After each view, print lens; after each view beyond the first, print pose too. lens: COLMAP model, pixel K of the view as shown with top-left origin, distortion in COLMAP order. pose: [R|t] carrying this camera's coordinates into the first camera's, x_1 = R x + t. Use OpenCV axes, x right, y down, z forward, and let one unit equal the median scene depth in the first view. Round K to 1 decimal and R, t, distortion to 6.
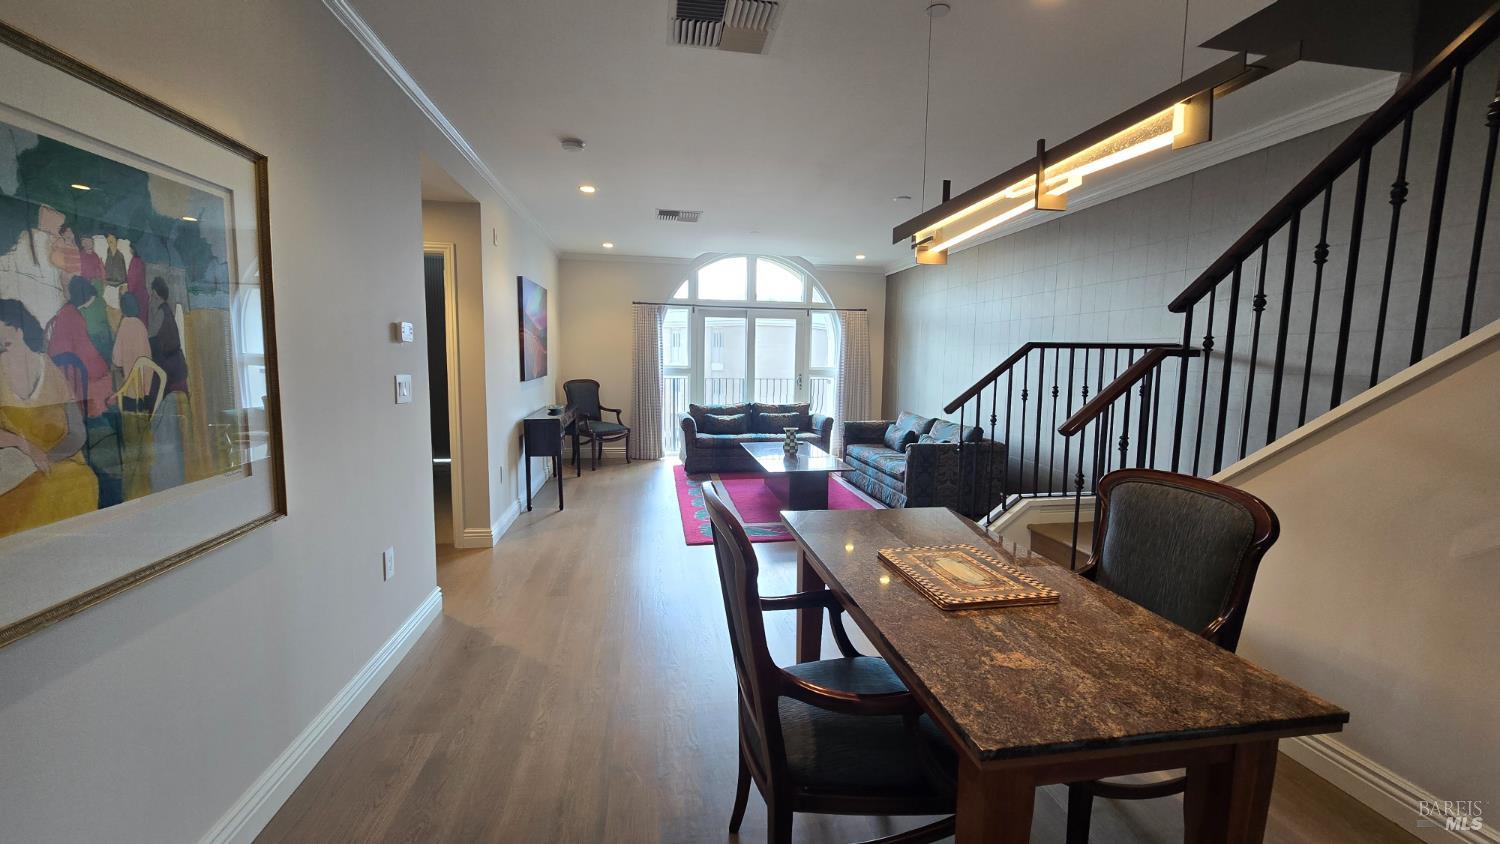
lens RADIAL K [[617.4, 0, 748.6], [0, 617.4, 415.8], [0, 0, 1]] dist [-0.003702, 0.000540]
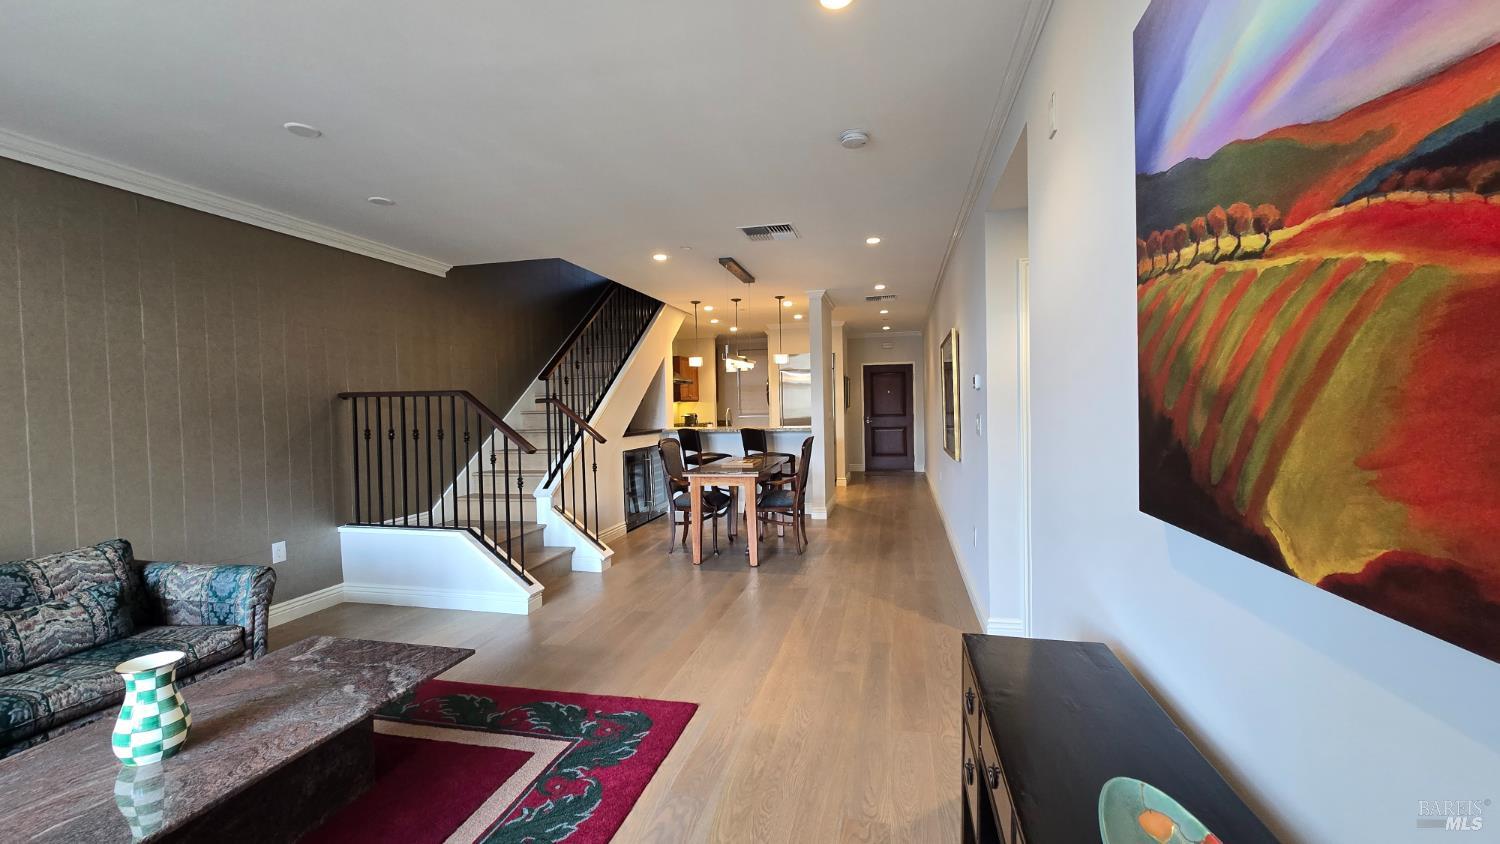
lens RADIAL K [[617.4, 0, 746.3], [0, 617.4, 419.2], [0, 0, 1]] dist [-0.003702, 0.000540]
pose [[-0.923092, -0.009577, 0.384459, -0.595282], [0.046029, 0.989753, 0.135171, -0.258998], [-0.381814, 0.142471, -0.913192, 2.368706]]
